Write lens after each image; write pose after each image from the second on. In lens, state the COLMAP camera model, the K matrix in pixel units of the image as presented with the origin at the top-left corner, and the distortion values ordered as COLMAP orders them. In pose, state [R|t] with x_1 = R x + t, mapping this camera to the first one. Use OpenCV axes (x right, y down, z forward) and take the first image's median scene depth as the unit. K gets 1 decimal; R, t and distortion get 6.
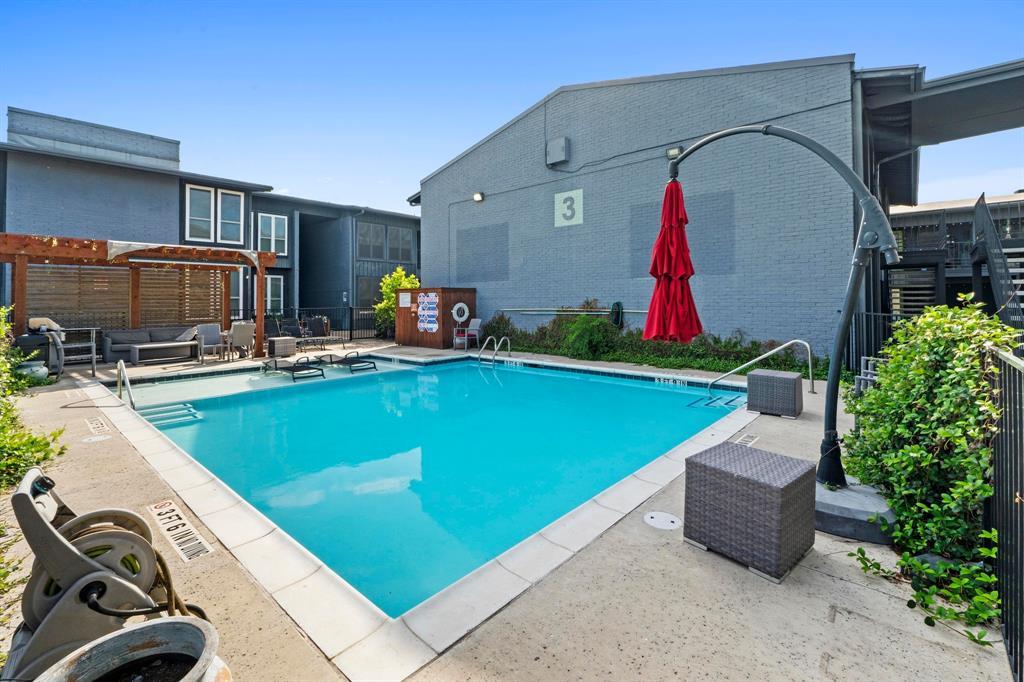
lens RADIAL K [[444.4, 0, 498.7], [0, 444.4, 297.9], [0, 0, 1]] dist [-0.000678, -0.000628]
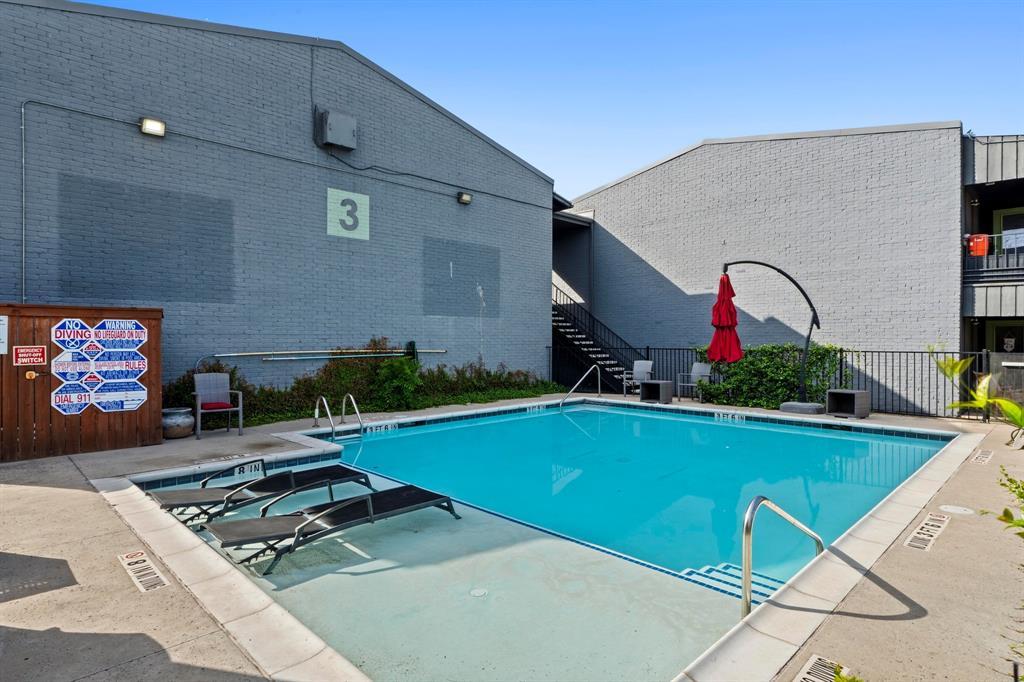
lens RADIAL K [[560.8, 0, 510.9], [0, 560.8, 340.6], [0, 0, 1]] dist [-0.000768, -0.000739]
pose [[0.063495, 0.002849, 0.997978, -0.745760], [-0.006734, 0.999974, -0.002426, 0.008644], [-0.997959, -0.006567, 0.063512, 0.659293]]
